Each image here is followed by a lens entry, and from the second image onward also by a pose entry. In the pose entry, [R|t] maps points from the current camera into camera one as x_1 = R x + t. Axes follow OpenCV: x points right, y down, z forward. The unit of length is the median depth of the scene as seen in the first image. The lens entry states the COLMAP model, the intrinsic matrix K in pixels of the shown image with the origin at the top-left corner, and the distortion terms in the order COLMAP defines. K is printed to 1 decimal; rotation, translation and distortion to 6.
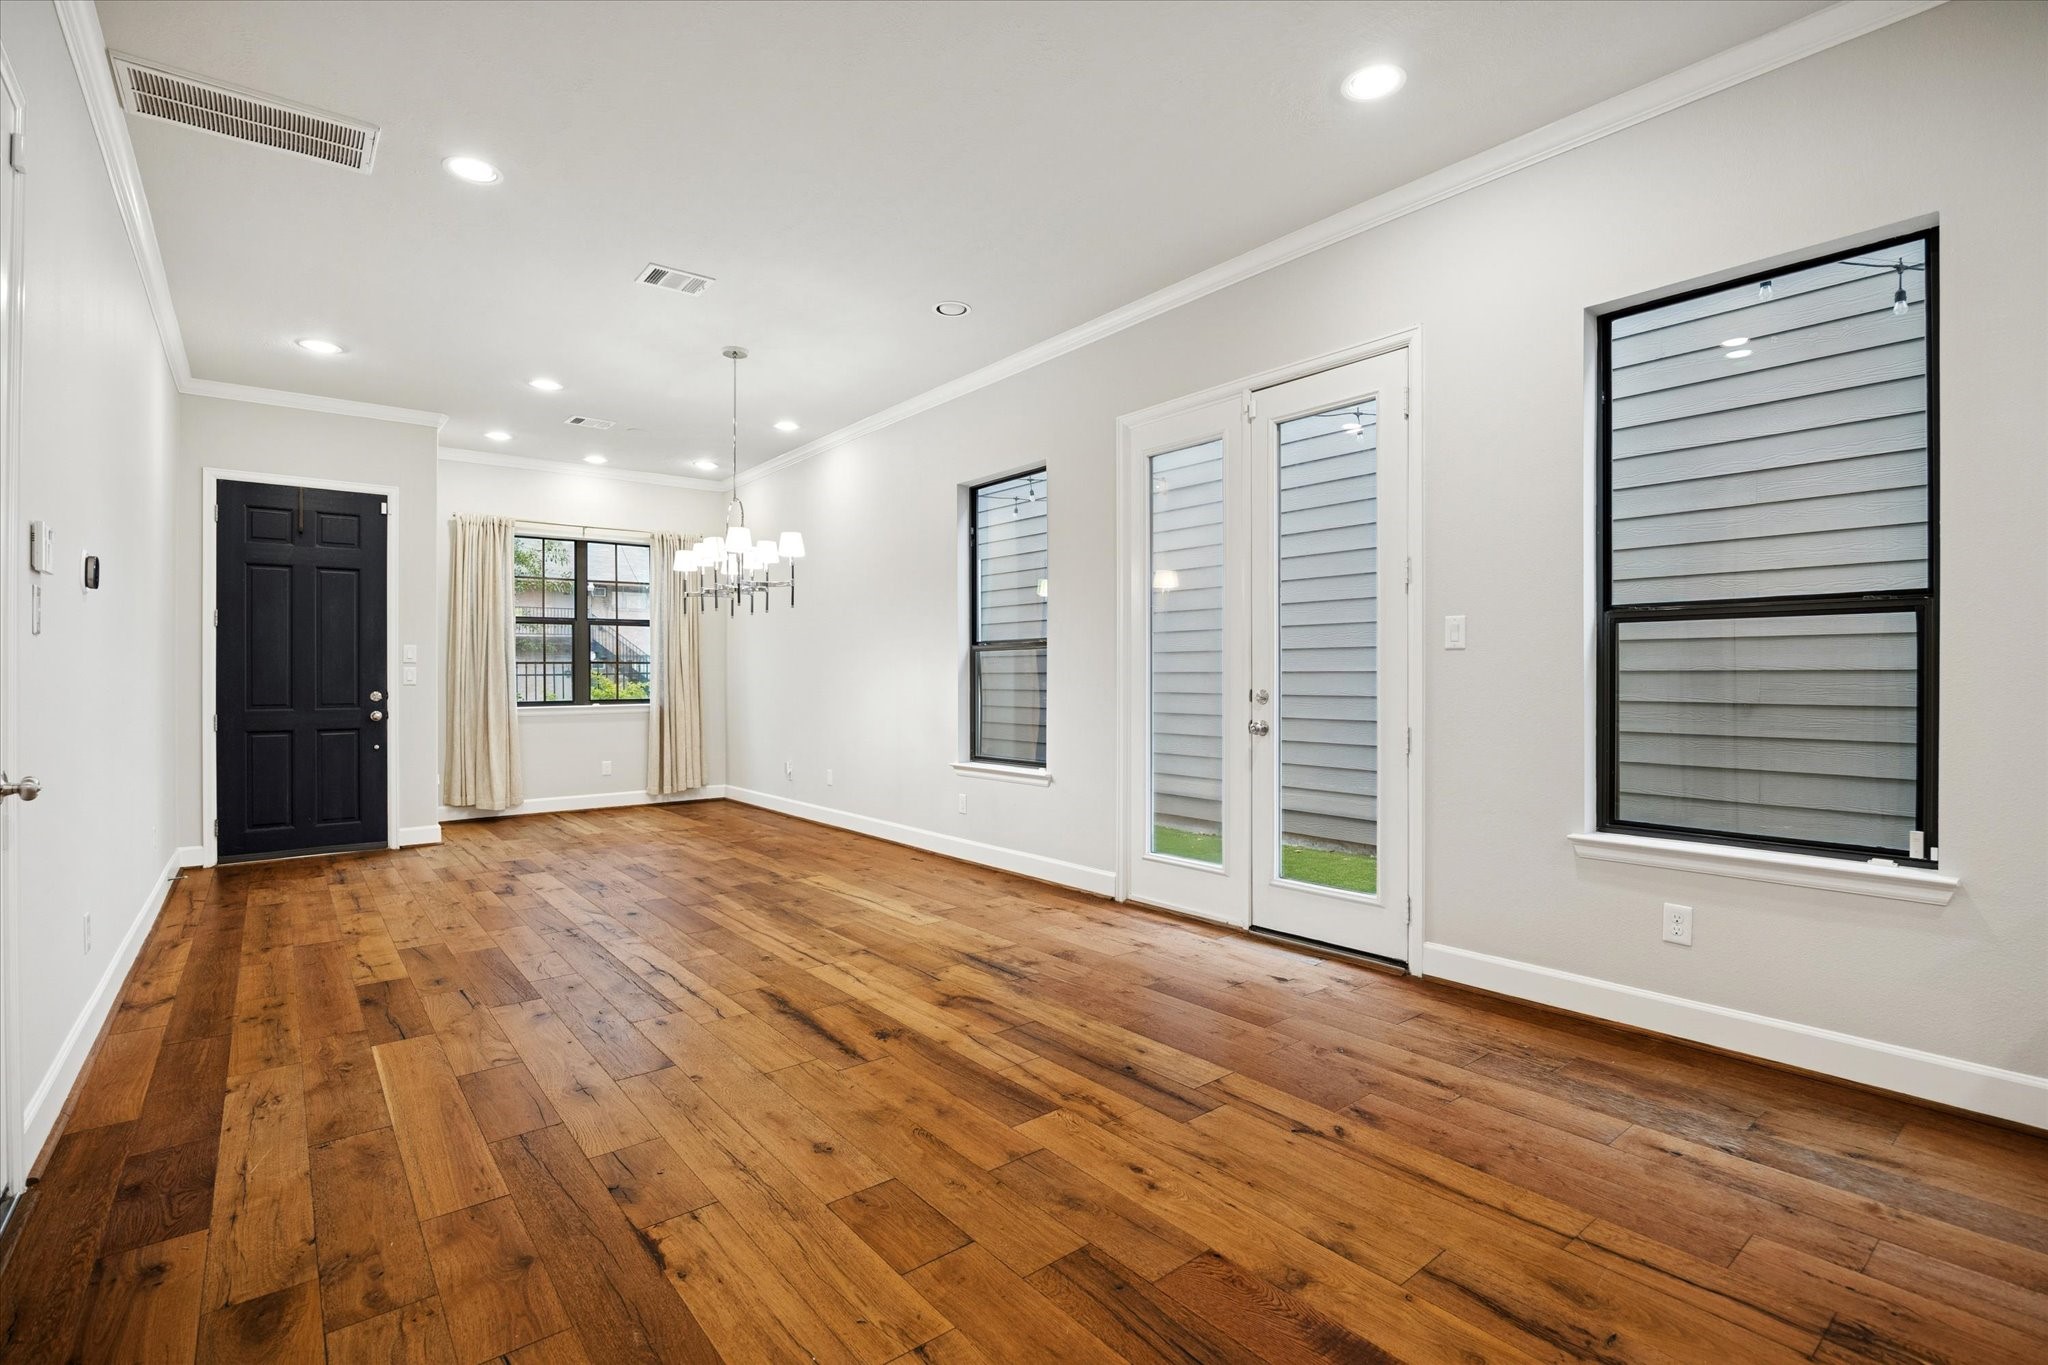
lens RADIAL K [[947.2, 0, 1027.8], [0, 947.2, 673.6], [0, 0, 1]] dist [-0.002839, -0.001475]
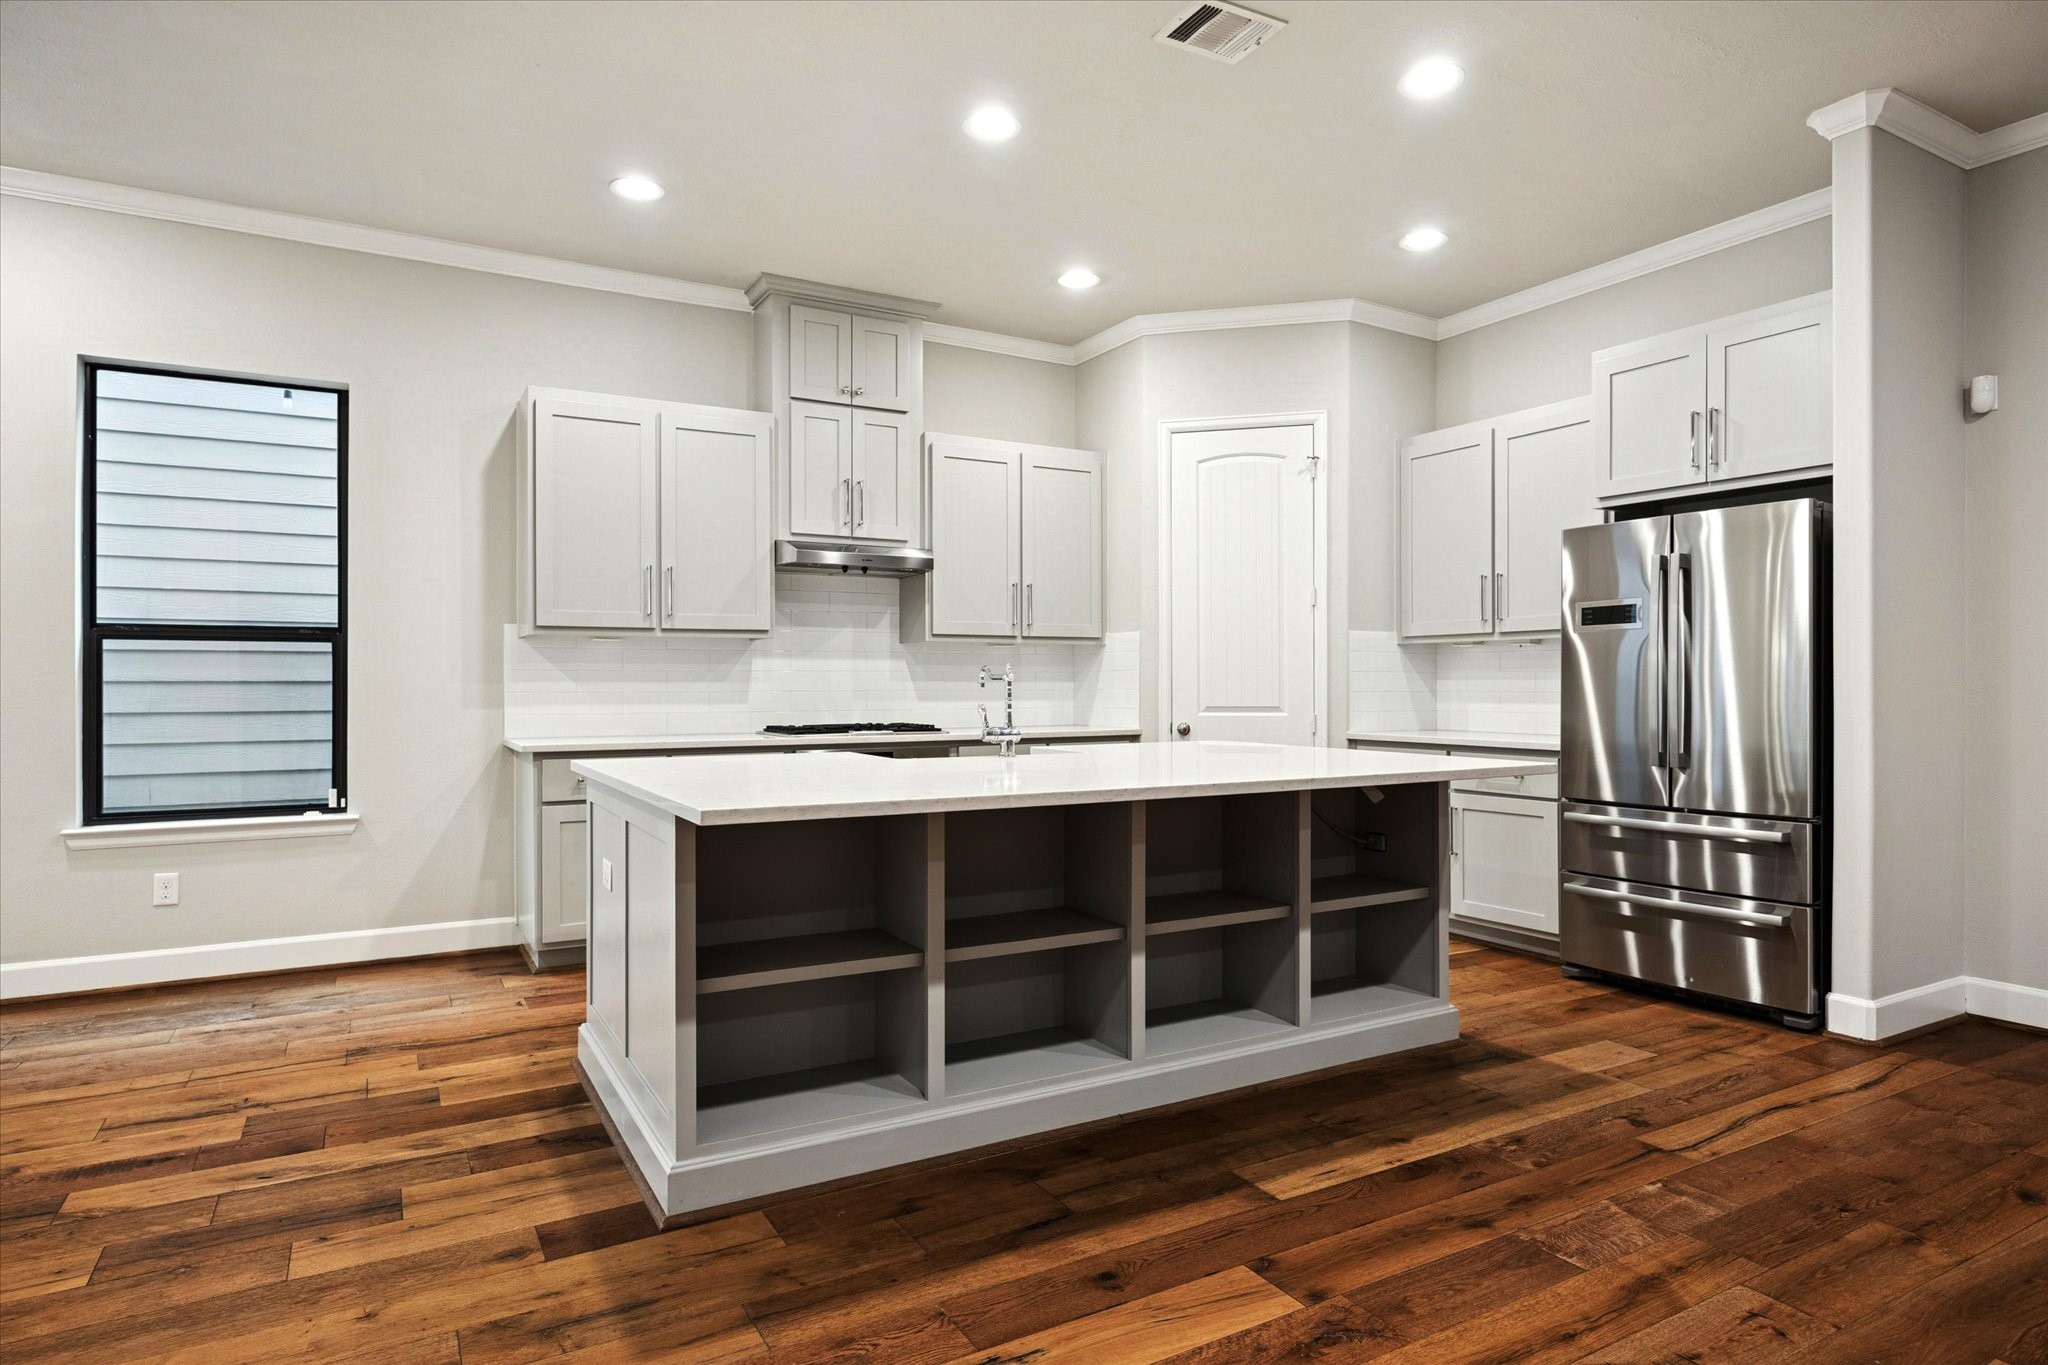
lens RADIAL K [[1130.2, 0, 1024.0], [0, 1130.2, 682.5], [0, 0, 1]] dist [0.000711, -0.001417]
pose [[0.166926, 0.000466, 0.985969, -0.649445], [0.001592, 0.999998, -0.000742, 0.001822], [-0.985968, 0.001694, 0.166925, -0.382828]]
